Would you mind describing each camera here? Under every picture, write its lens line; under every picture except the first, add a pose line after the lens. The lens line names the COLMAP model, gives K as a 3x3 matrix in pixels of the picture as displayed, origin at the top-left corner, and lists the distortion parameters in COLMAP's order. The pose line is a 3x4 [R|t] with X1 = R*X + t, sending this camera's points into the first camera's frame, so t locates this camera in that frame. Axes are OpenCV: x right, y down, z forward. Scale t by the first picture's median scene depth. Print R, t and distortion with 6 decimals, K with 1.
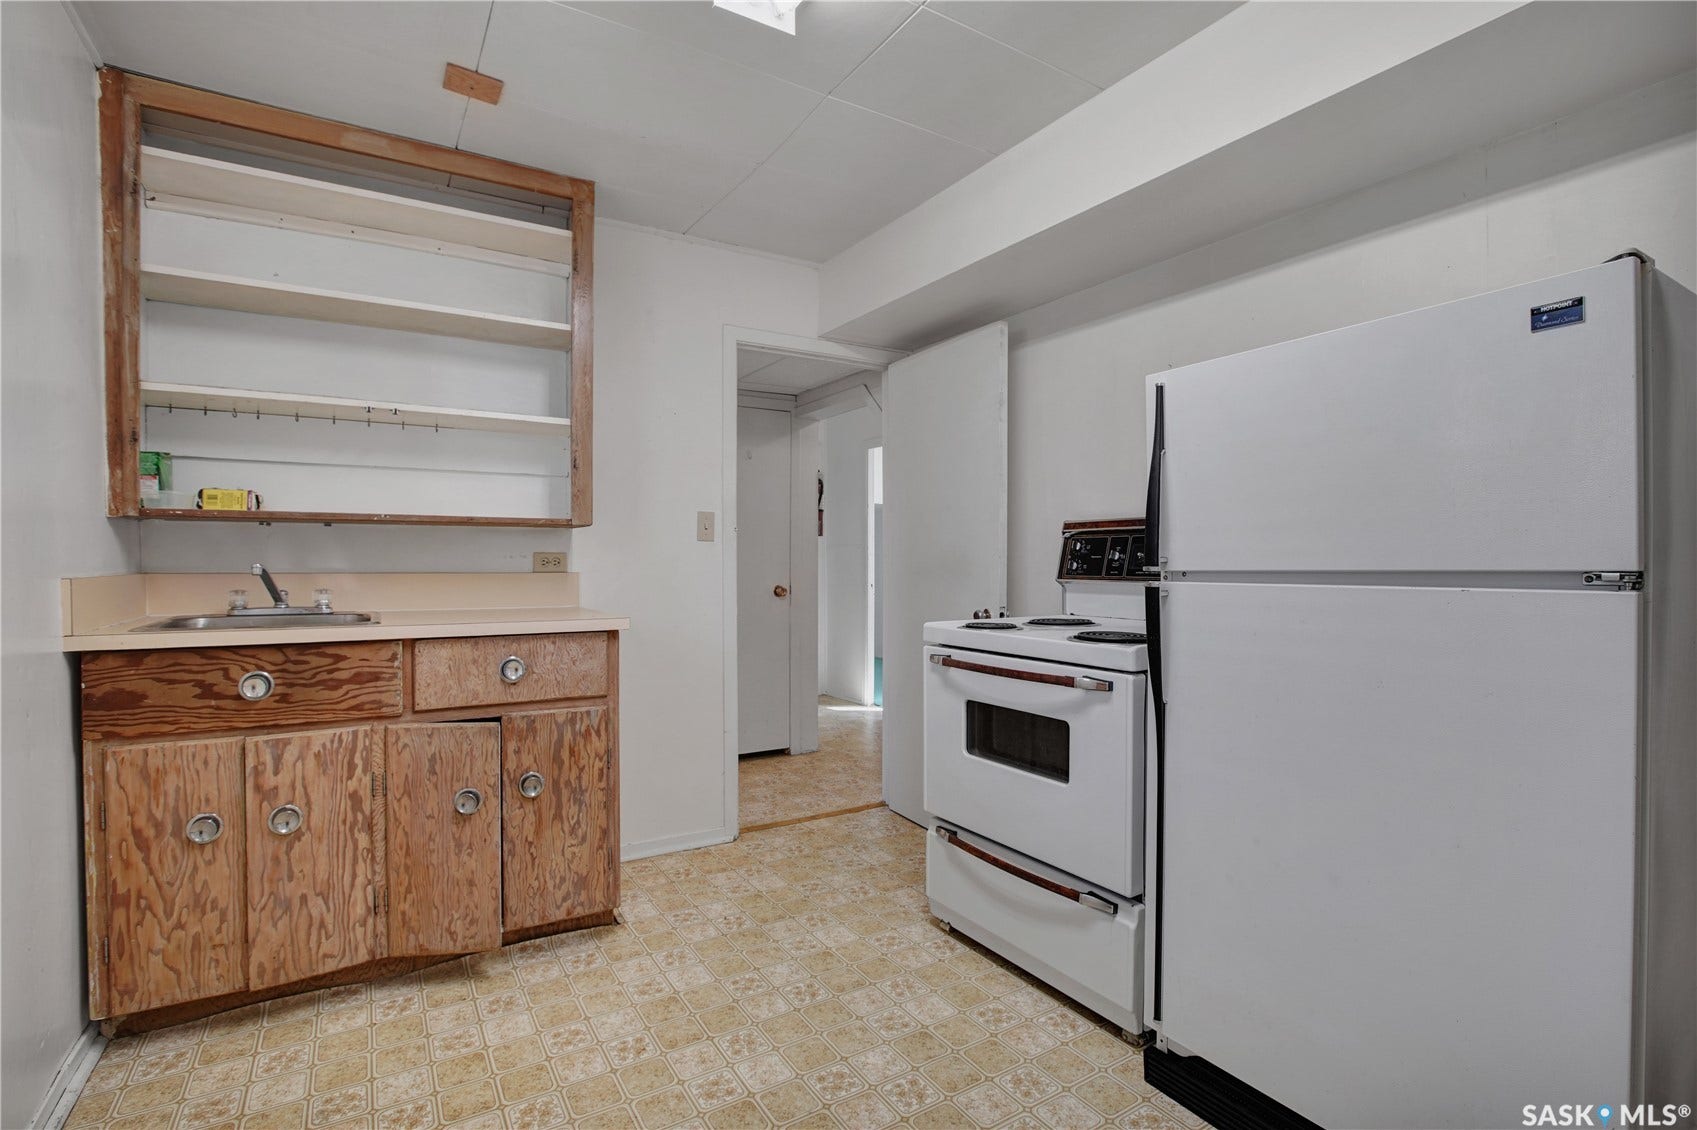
lens RADIAL K [[797.3, 0, 856.7], [0, 797.3, 566.5], [0, 0, 1]] dist [-0.031445, 0.005975]
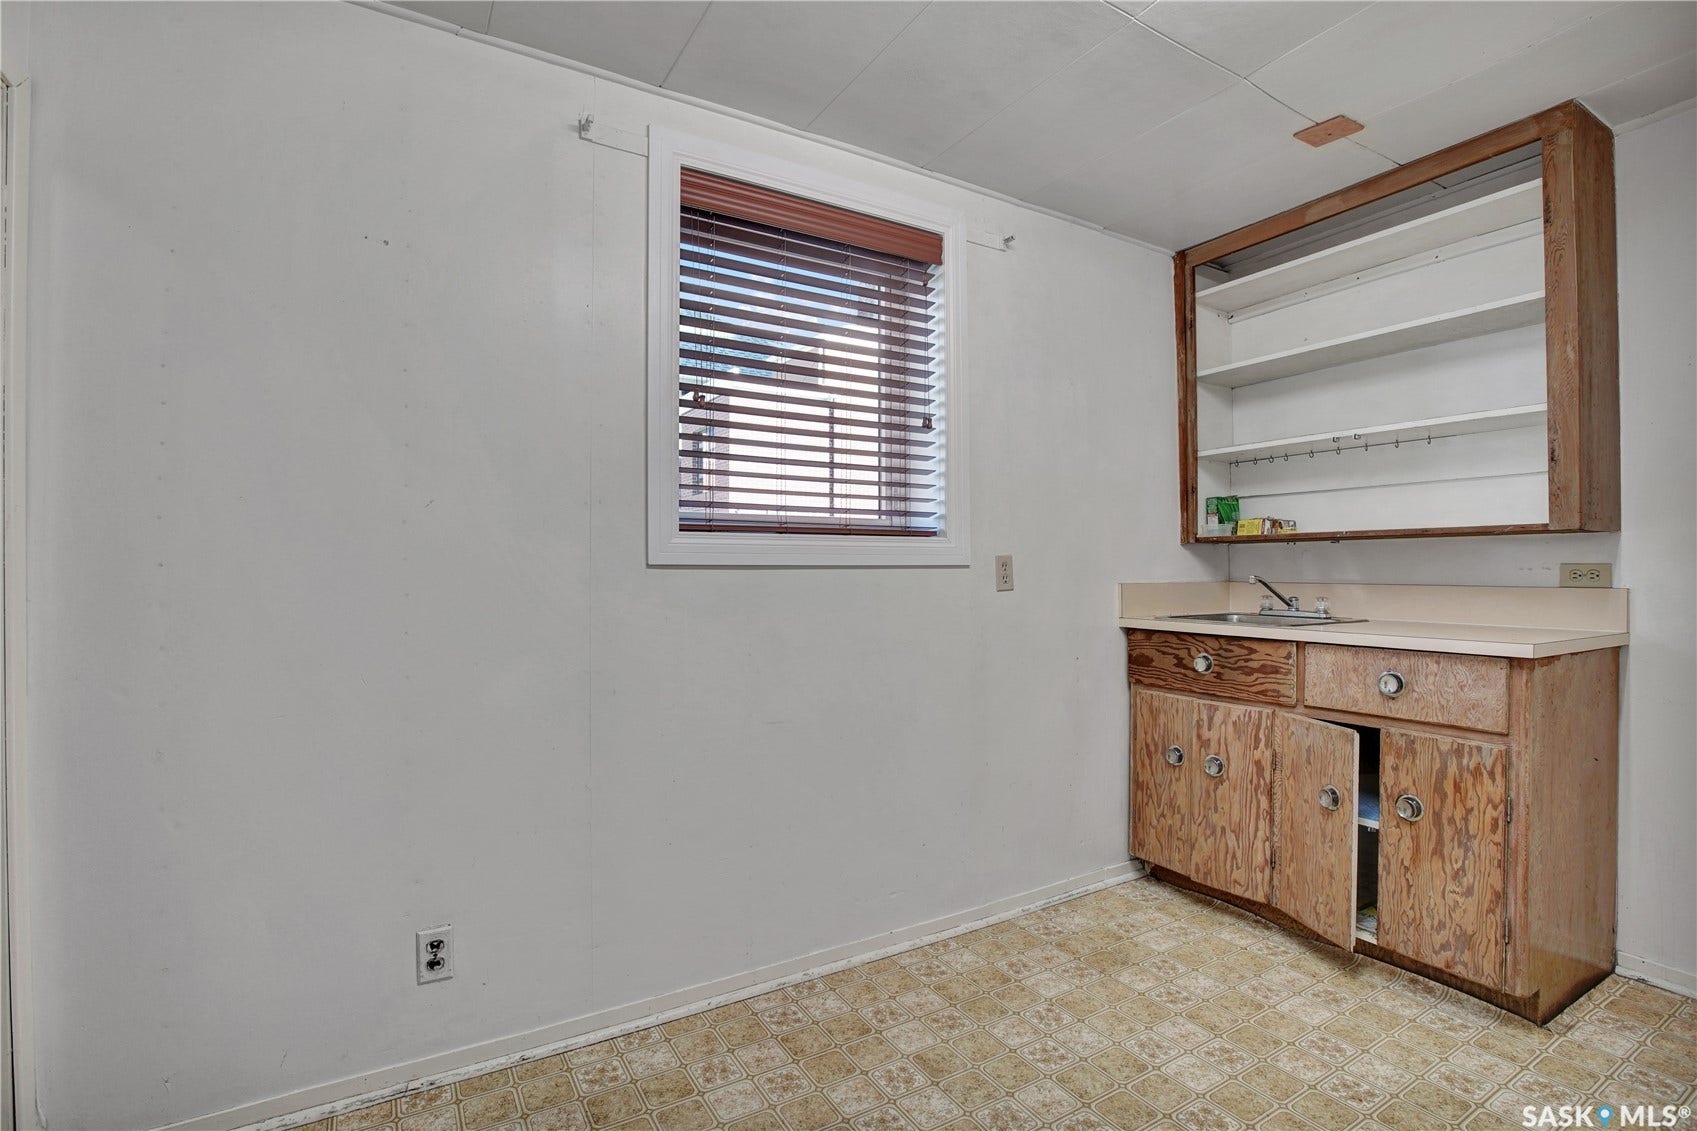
lens RADIAL K [[797.3, 0, 853.3], [0, 797.3, 566.4], [0, 0, 1]] dist [-0.031445, 0.005975]
pose [[-0.016555, -0.007805, -0.999832, 0.596127], [-0.008363, 0.999936, -0.007667, -0.002909], [0.999828, 0.008234, -0.016619, 0.372069]]
